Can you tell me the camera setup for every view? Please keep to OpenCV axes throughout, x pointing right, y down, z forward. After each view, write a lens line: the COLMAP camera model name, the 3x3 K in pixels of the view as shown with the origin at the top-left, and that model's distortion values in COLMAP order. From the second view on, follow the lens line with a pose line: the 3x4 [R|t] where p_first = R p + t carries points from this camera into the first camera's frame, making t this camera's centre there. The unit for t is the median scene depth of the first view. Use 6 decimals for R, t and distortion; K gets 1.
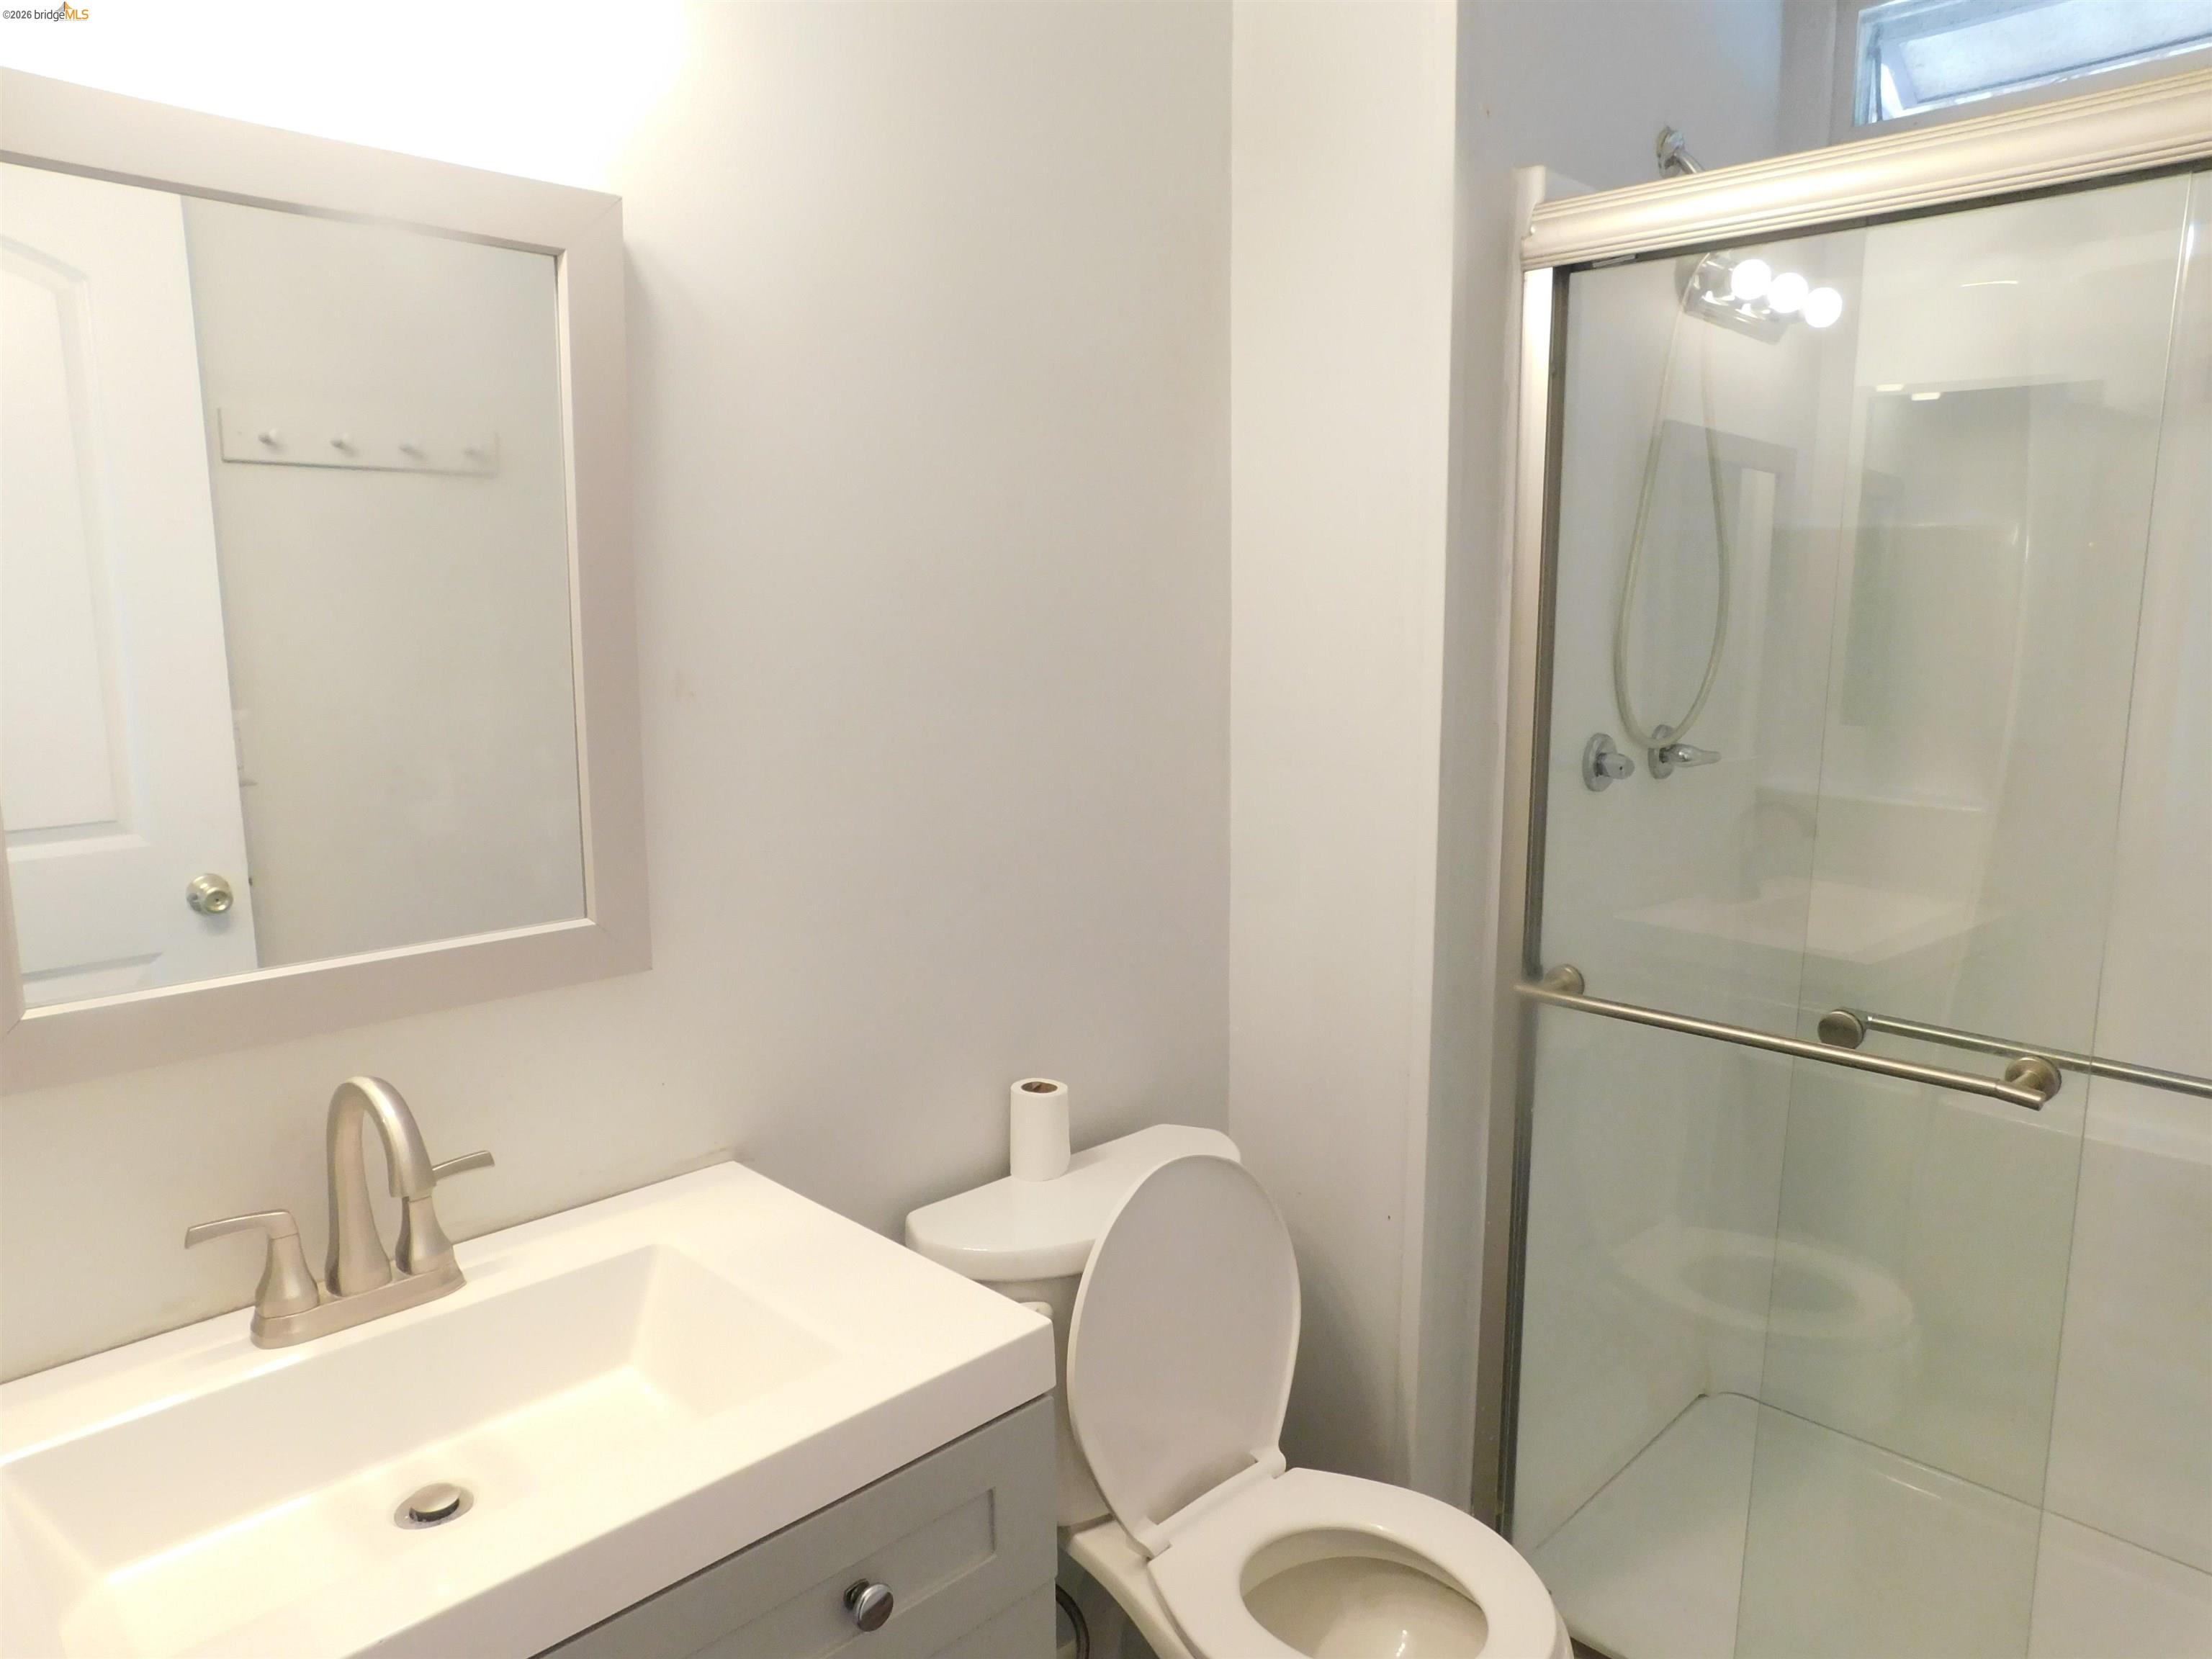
lens RADIAL K [[1468.5, 0, 1117.0], [0, 1468.5, 836.2], [0, 0, 1]] dist [-0.076179, 0.071769]
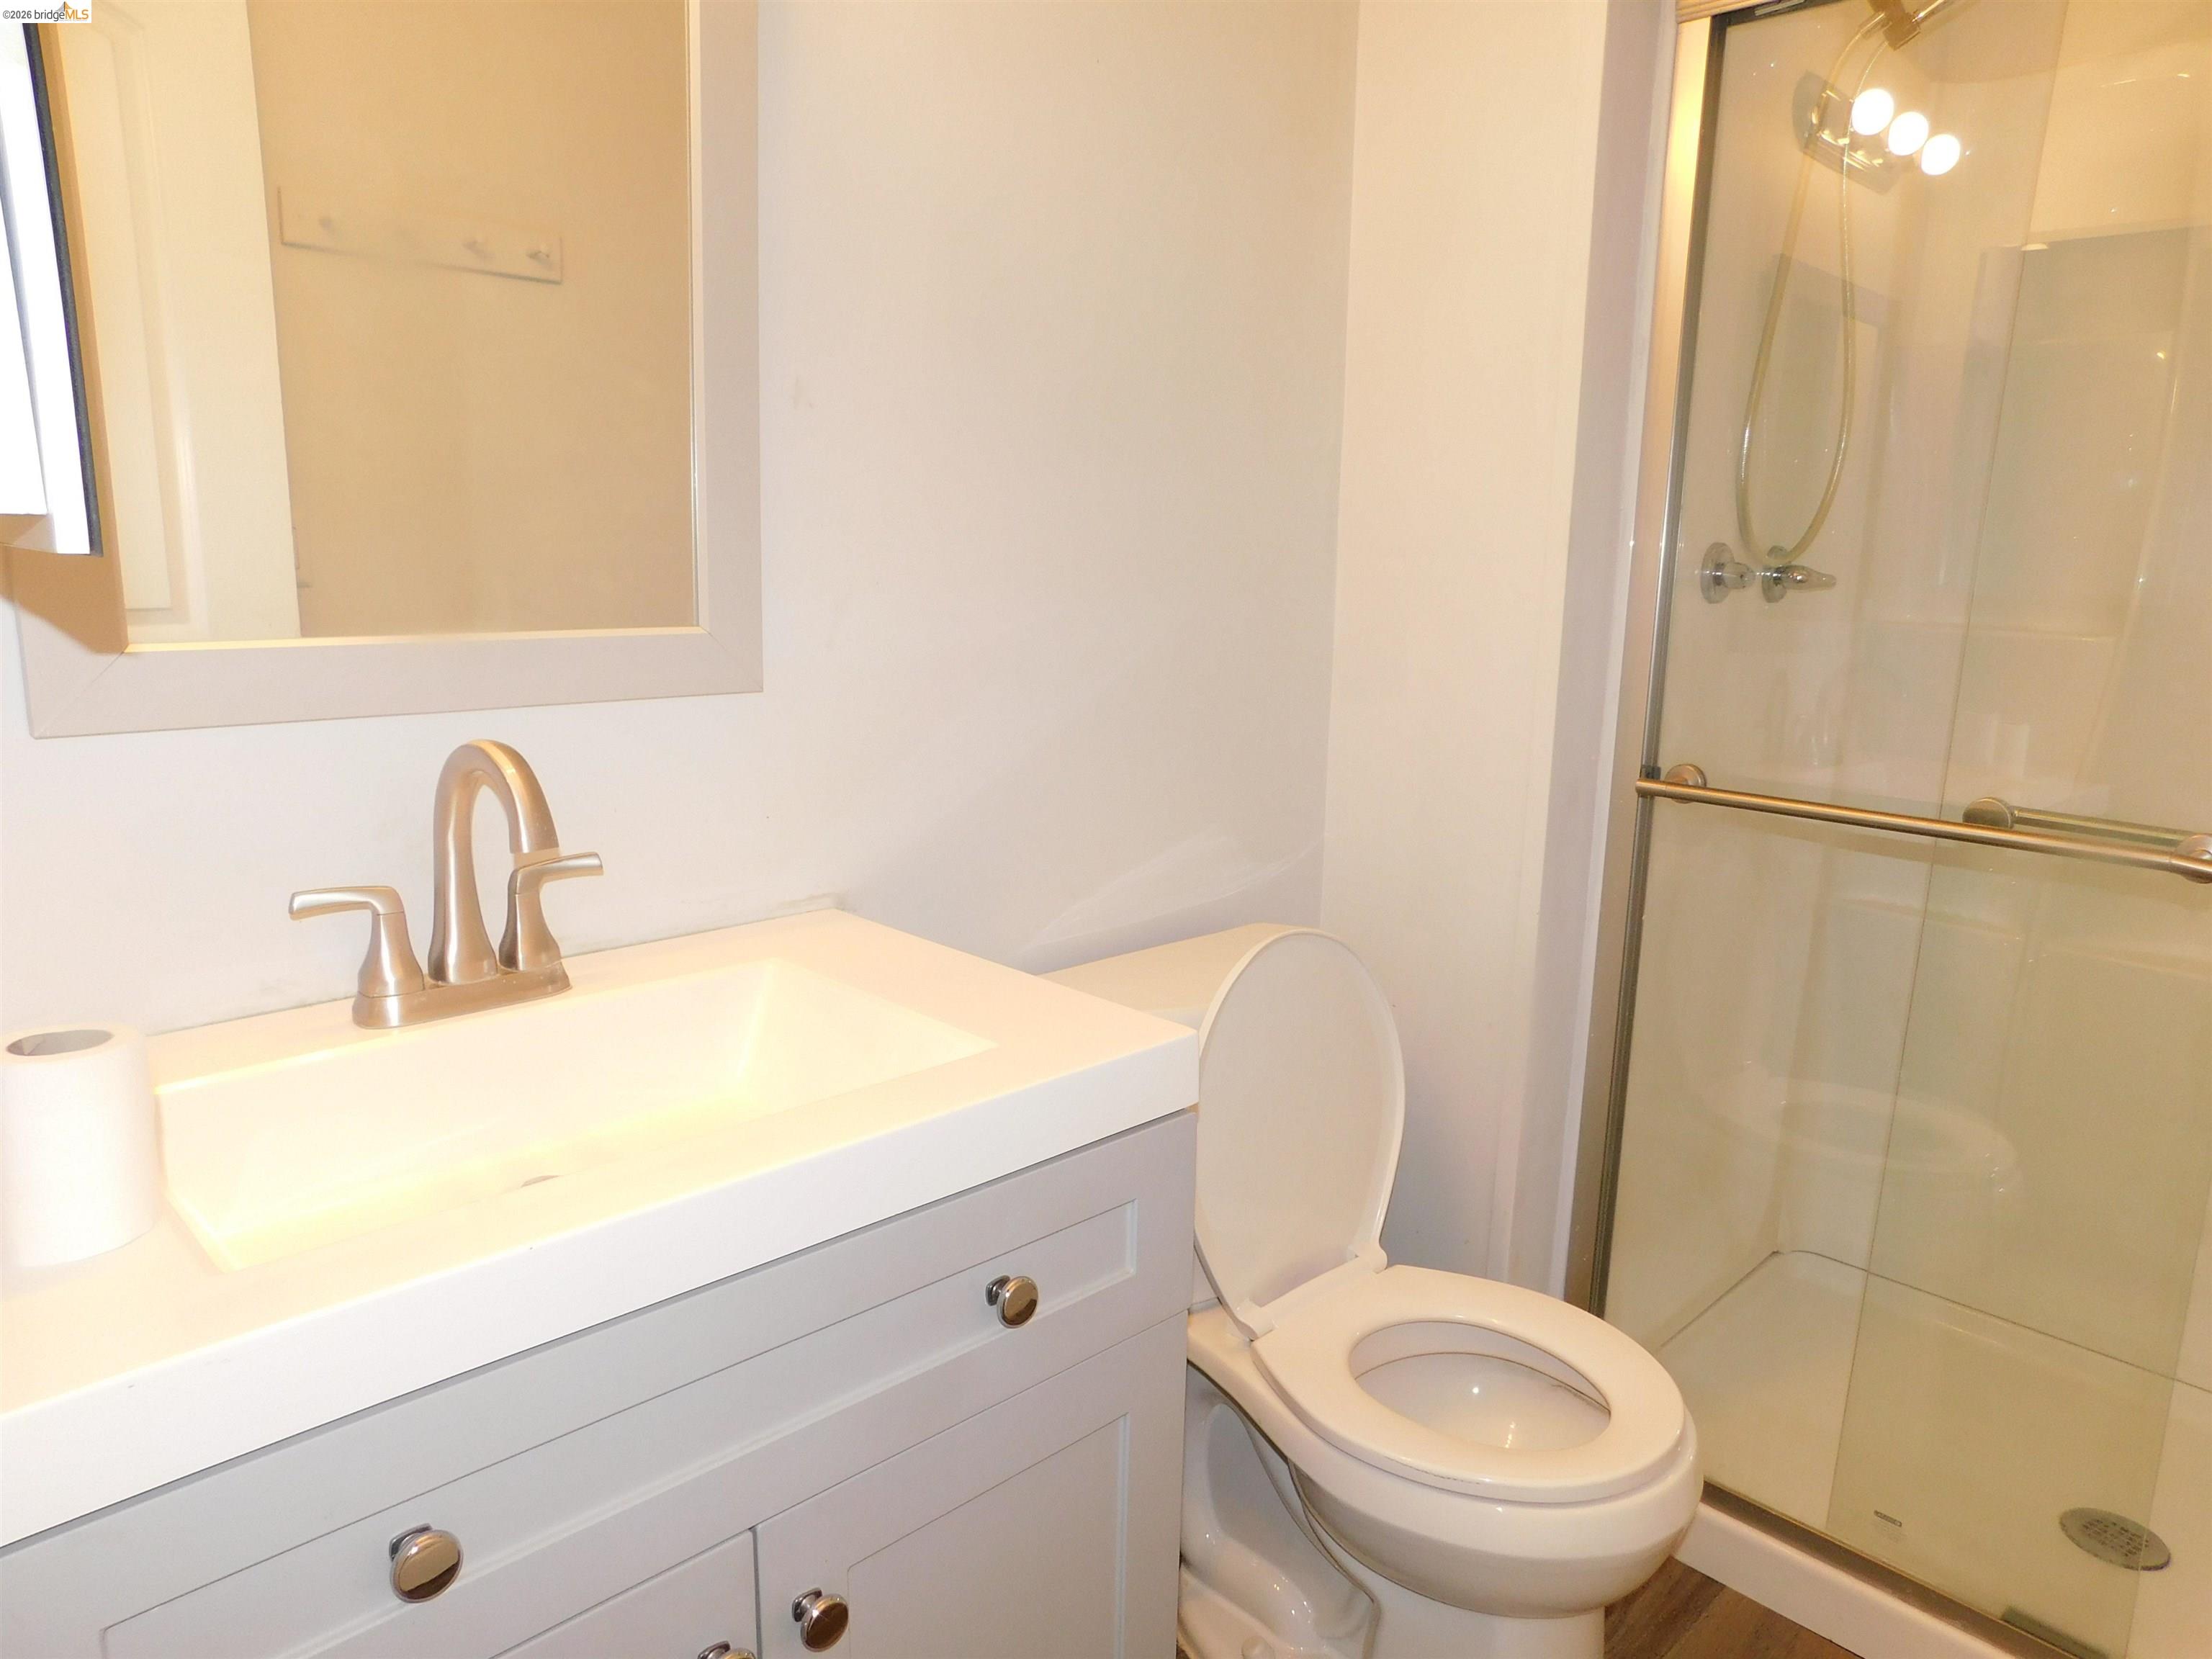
lens RADIAL K [[1468.5, 0, 1117.0], [0, 1468.5, 836.2], [0, 0, 1]] dist [-0.076179, 0.071769]
pose [[0.999525, 0.029361, -0.009371, -0.057649], [-0.028934, 0.998663, 0.042840, 0.104811], [0.010616, -0.042549, 0.999038, 0.036833]]
